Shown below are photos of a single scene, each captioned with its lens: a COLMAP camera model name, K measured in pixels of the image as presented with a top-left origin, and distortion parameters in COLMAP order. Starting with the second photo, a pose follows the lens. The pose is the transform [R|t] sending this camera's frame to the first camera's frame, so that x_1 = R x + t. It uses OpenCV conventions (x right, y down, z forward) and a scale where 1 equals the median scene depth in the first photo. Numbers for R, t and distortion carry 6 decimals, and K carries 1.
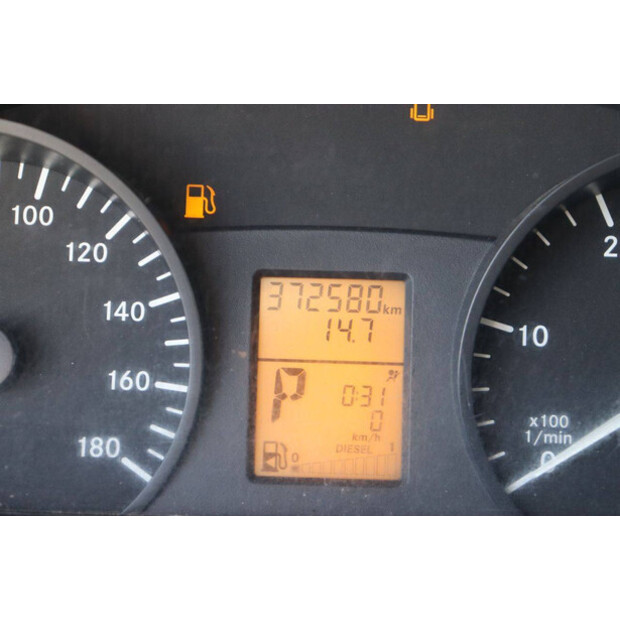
lens RADIAL K [[730.9, 0, 310.0], [0, 730.9, 310.0], [0, 0, 1]] dist [-0.053049, 0.231927]
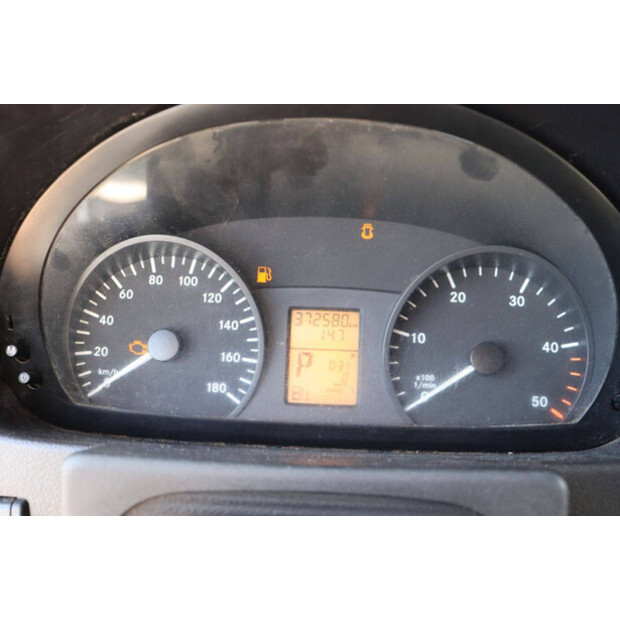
lens RADIAL K [[730.9, 0, 310.0], [0, 730.9, 310.0], [0, 0, 1]] dist [-0.053049, 0.231927]
pose [[0.998631, 0.006617, -0.051886, 0.098894], [-0.010181, 0.997583, -0.068733, 0.104056], [0.051305, 0.069167, 0.996285, -1.155484]]
